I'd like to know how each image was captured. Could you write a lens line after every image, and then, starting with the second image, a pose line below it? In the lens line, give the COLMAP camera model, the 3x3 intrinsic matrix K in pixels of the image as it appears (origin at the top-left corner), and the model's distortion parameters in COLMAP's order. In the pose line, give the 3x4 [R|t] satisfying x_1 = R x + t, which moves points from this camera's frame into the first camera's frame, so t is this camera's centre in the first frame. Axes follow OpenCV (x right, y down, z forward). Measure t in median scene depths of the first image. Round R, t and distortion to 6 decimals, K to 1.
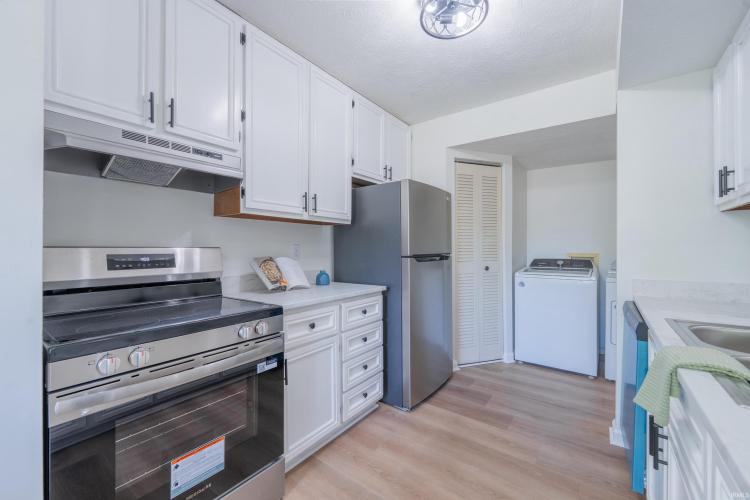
lens RADIAL K [[300.2, 0, 375.0], [0, 300.2, 250.0], [0, 0, 1]] dist [0.000954, -0.000113]
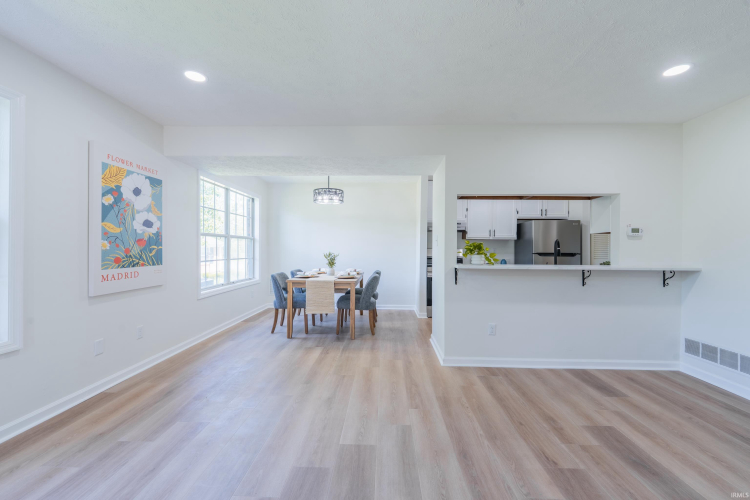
lens RADIAL K [[303.1, 0, 375.0], [0, 303.1, 250.0], [0, 0, 1]] dist [0.000492, -0.000462]
pose [[0.575096, 0.010463, -0.818019, 1.406643], [-0.011323, 0.999924, 0.004829, -0.004259], [0.818008, 0.006485, 0.575171, -1.433868]]
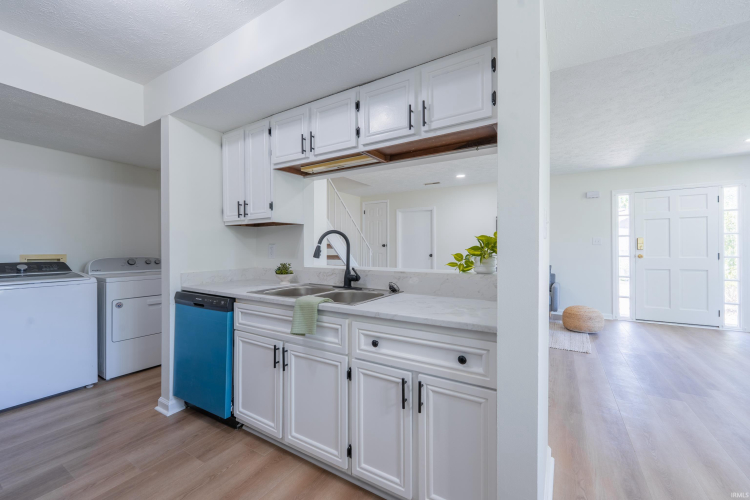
lens RADIAL K [[303.1, 0, 375.0], [0, 303.1, 250.0], [0, 0, 1]] dist [0.000492, -0.000462]
pose [[-0.097141, -0.005832, 0.995254, -0.420778], [0.005060, 0.999967, 0.006353, -0.003654], [-0.995258, 0.005653, -0.097108, 0.283380]]
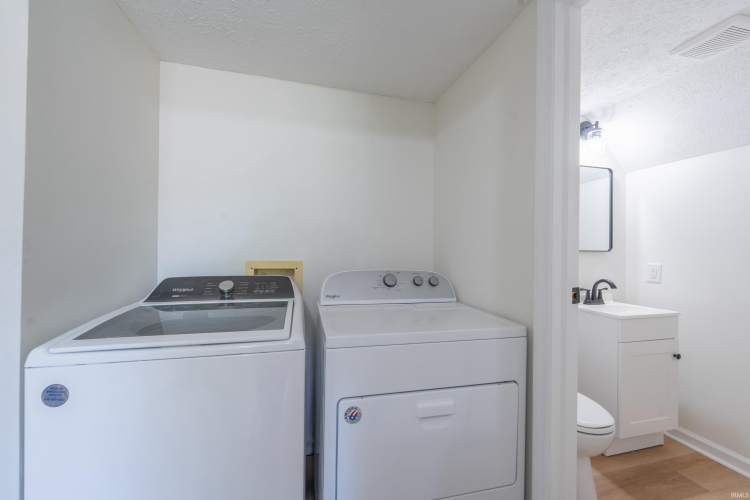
lens RADIAL K [[303.9, 0, 378.1], [0, 303.9, 249.9], [0, 0, 1]] dist [-0.001583, -0.000258]
pose [[0.612089, 0.004620, 0.790776, 0.696282], [-0.008576, 0.999963, 0.000796, -0.015819], [-0.790743, -0.007269, 0.612106, 0.977308]]
